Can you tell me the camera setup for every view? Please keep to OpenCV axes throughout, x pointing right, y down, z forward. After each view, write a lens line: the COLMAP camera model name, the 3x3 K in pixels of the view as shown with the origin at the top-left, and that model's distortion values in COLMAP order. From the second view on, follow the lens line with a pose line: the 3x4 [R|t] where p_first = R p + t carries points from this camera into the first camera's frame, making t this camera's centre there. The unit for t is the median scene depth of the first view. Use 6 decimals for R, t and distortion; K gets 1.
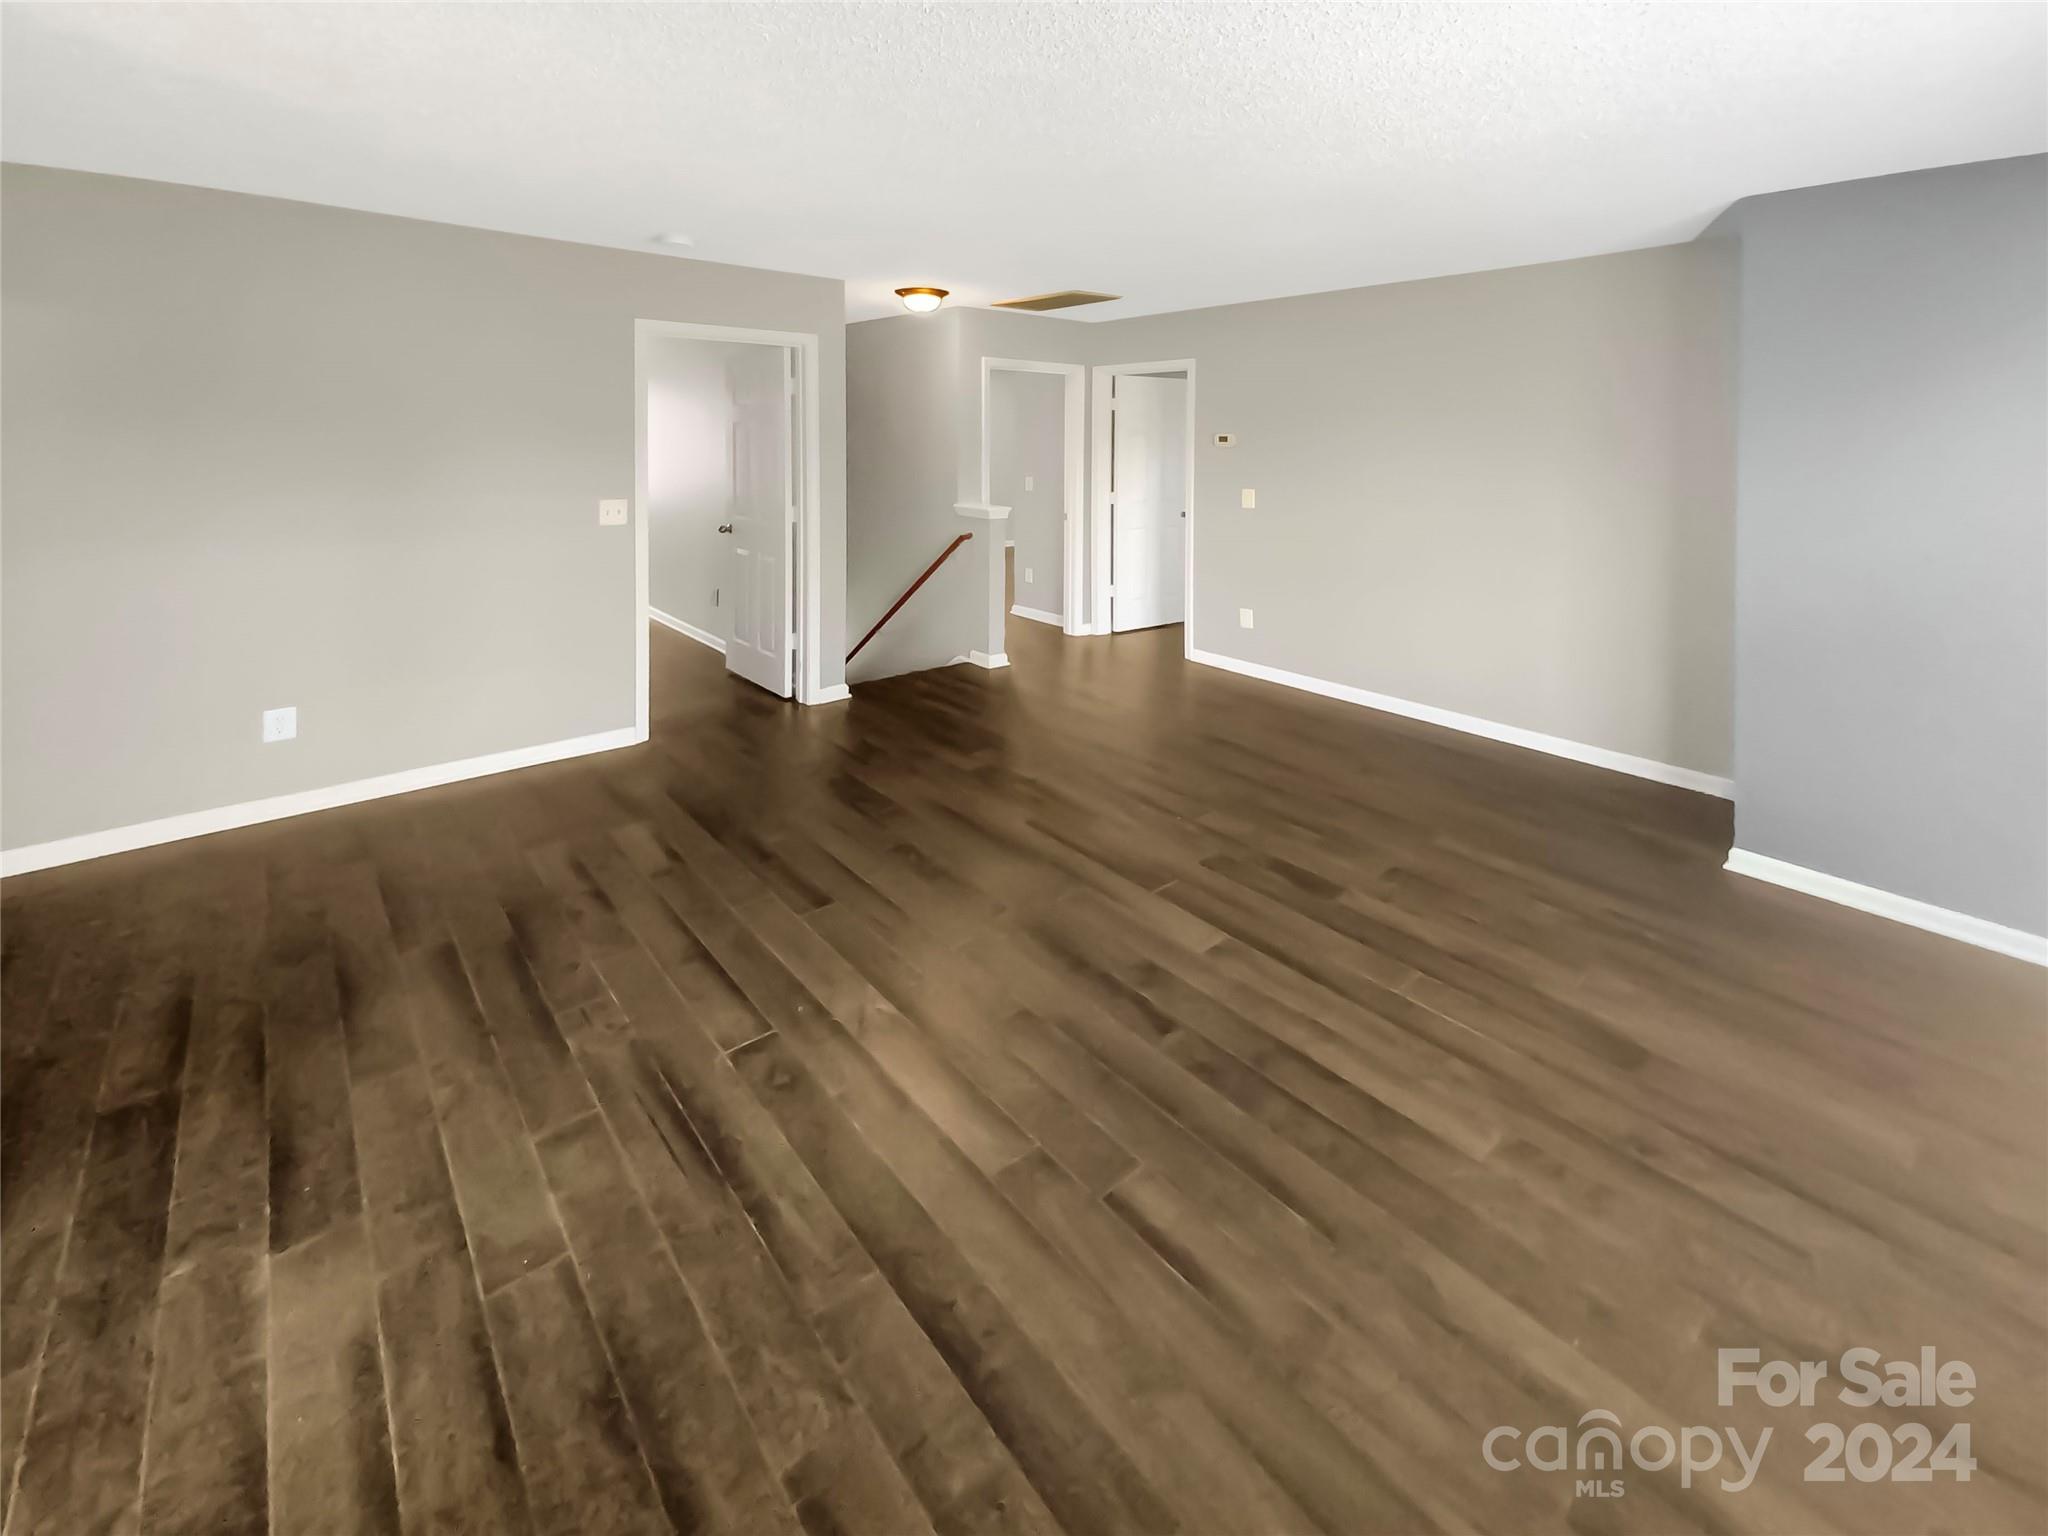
lens RADIAL K [[912.4, 0, 1024.0], [0, 912.4, 768.0], [0, 0, 1]] dist [0.044024, 0.000057]
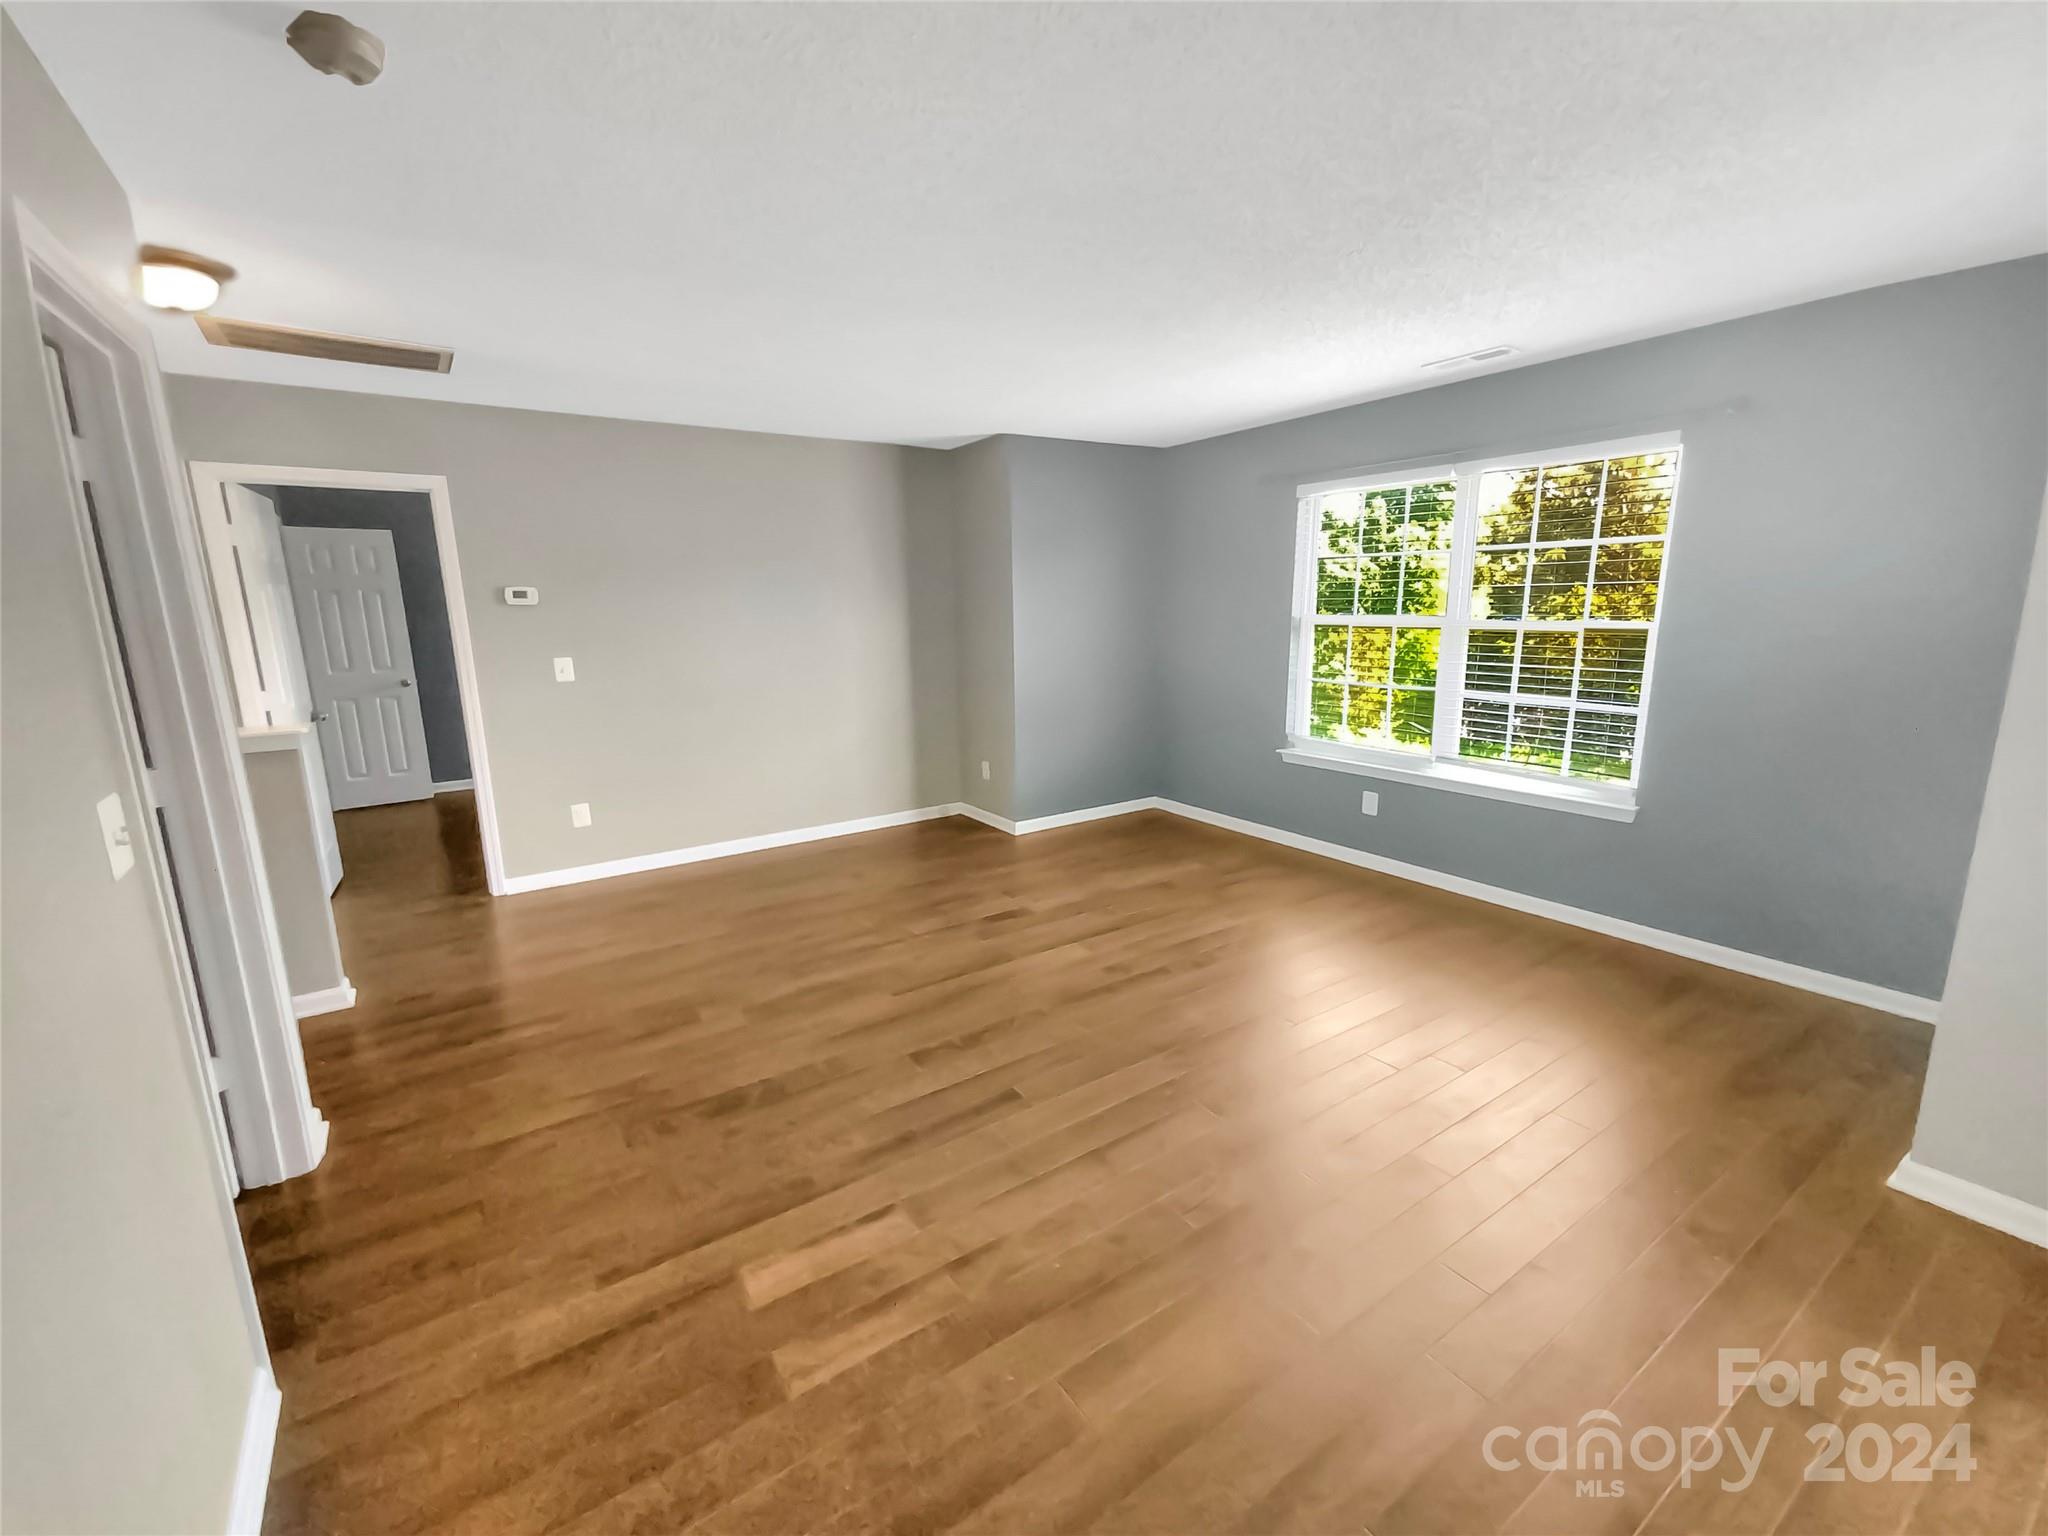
lens RADIAL K [[830.5, 0, 1024.0], [0, 830.5, 768.0], [0, 0, 1]] dist [-0.000834, -0.000056]
pose [[0.106408, -0.239007, 0.965170, -1.064552], [0.383839, 0.905313, 0.181867, -0.377985], [-0.917248, 0.351118, 0.188073, 0.643792]]
